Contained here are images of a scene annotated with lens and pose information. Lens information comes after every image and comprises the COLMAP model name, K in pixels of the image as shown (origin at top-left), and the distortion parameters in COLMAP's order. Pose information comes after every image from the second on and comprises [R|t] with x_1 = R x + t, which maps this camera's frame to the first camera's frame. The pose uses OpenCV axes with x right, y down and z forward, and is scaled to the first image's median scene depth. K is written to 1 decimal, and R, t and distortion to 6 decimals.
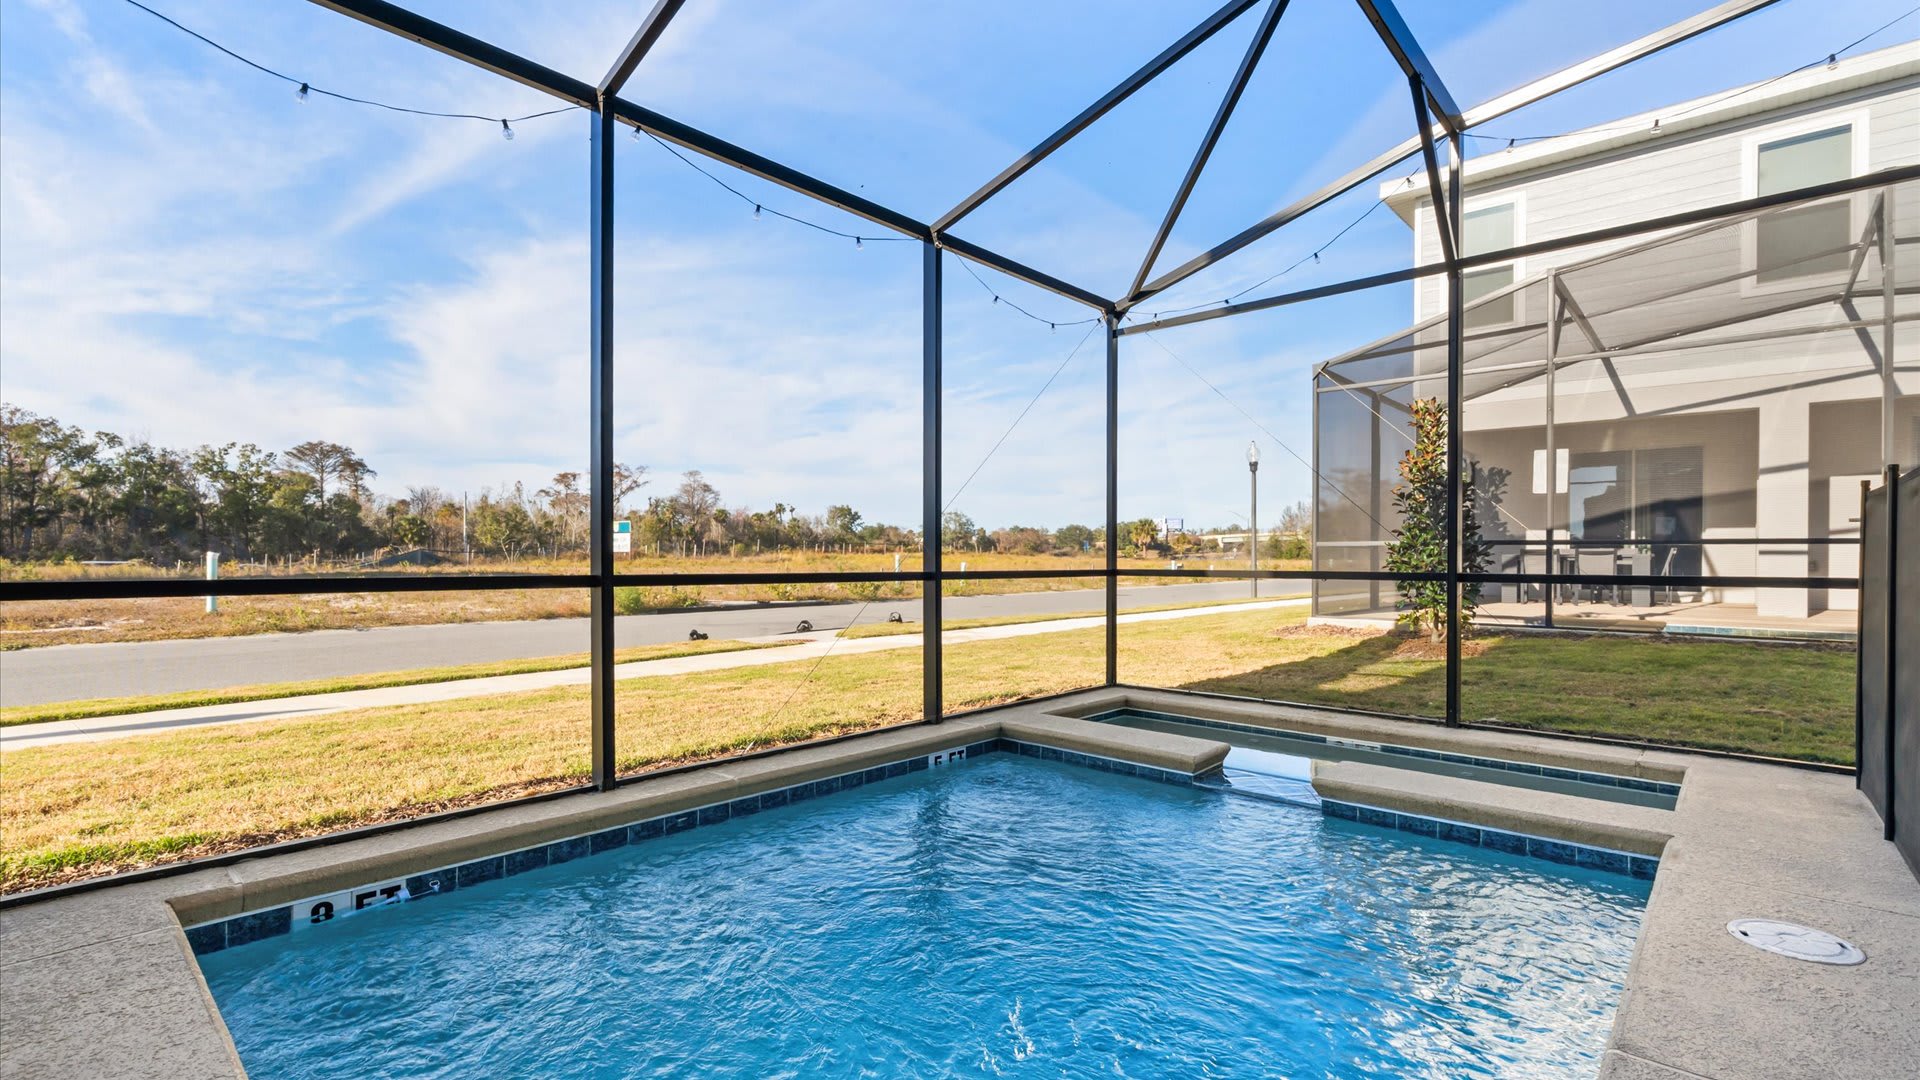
lens RADIAL K [[874.6, 0, 953.3], [0, 874.6, 551.9], [0, 0, 1]] dist [-0.001700, -0.000044]
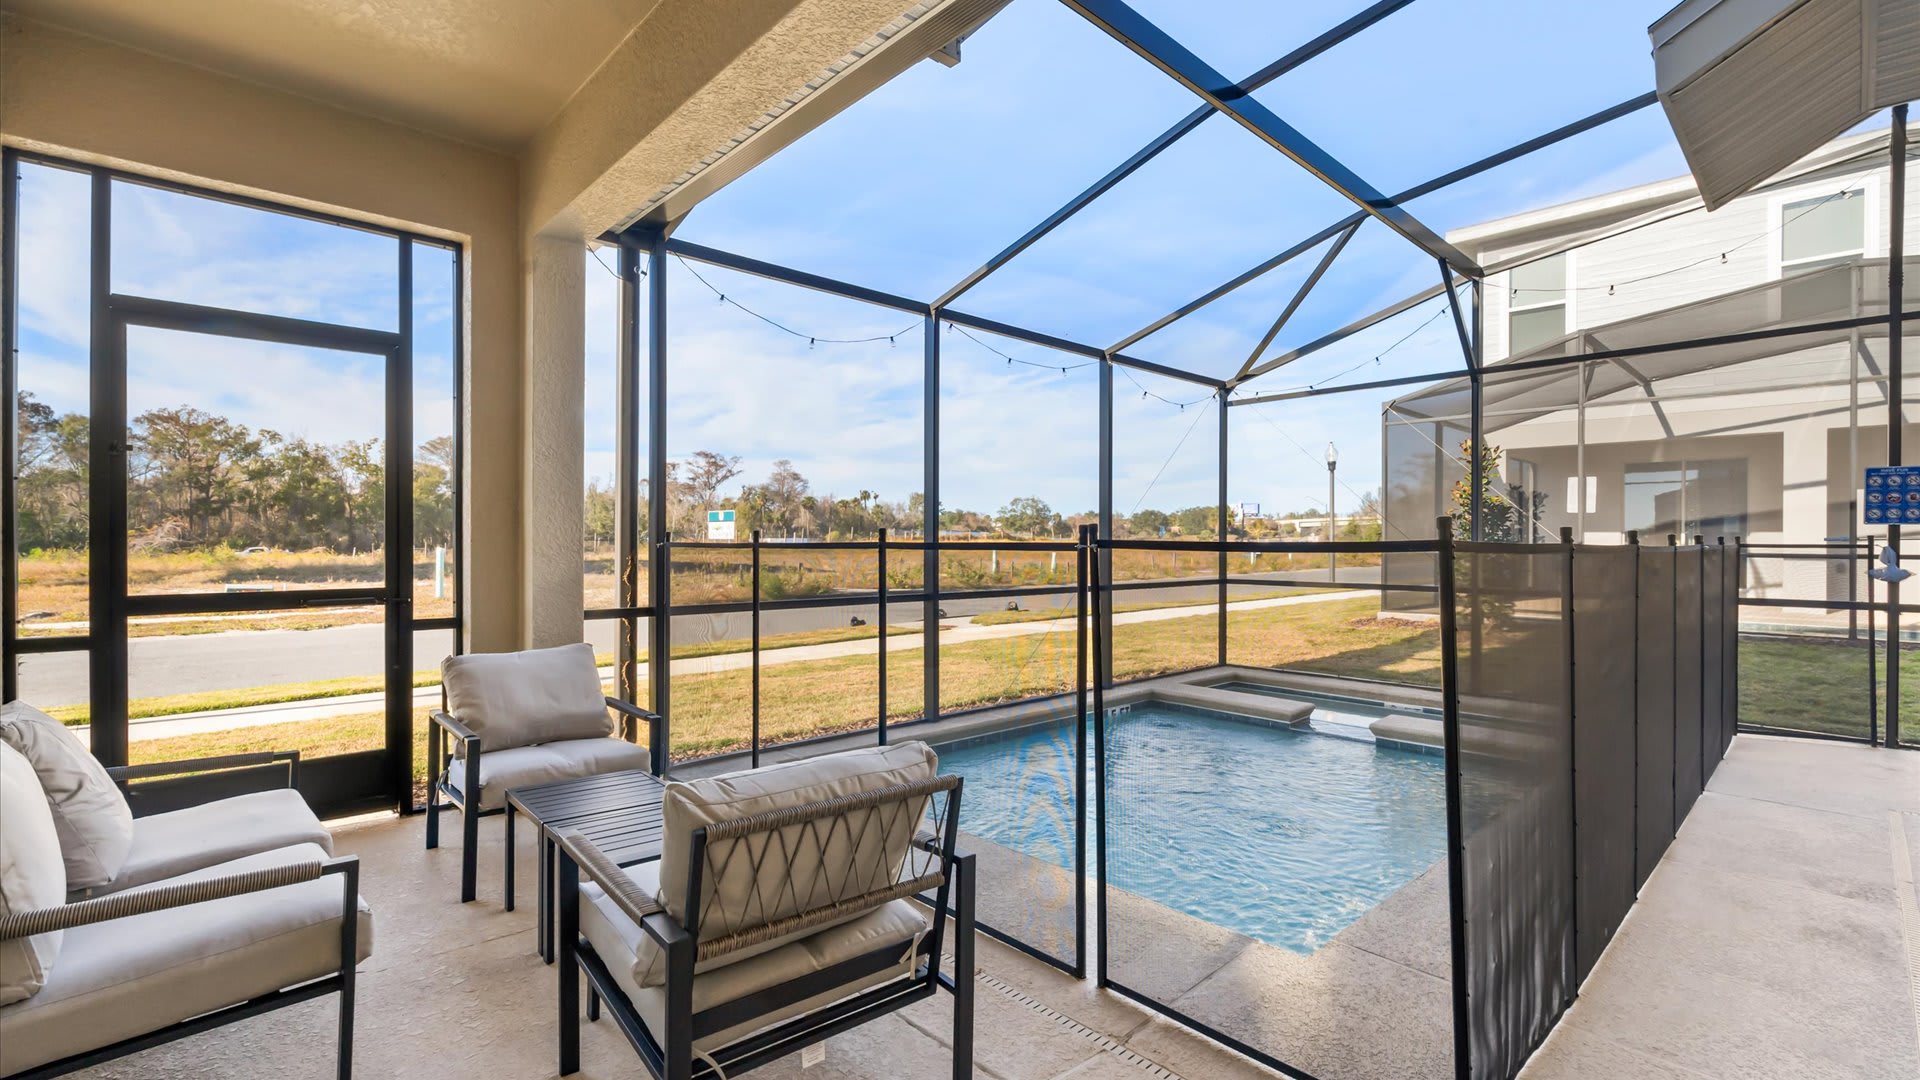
lens RADIAL K [[854.0, 0, 967.5], [0, 854.0, 530.8], [0, 0, 1]] dist [0.000954, 0.000358]
pose [[0.997376, 0.000227, -0.072397, -0.070591], [-0.000722, 0.999977, -0.006811, -0.027046], [0.072394, 0.006846, 0.997353, -0.207456]]
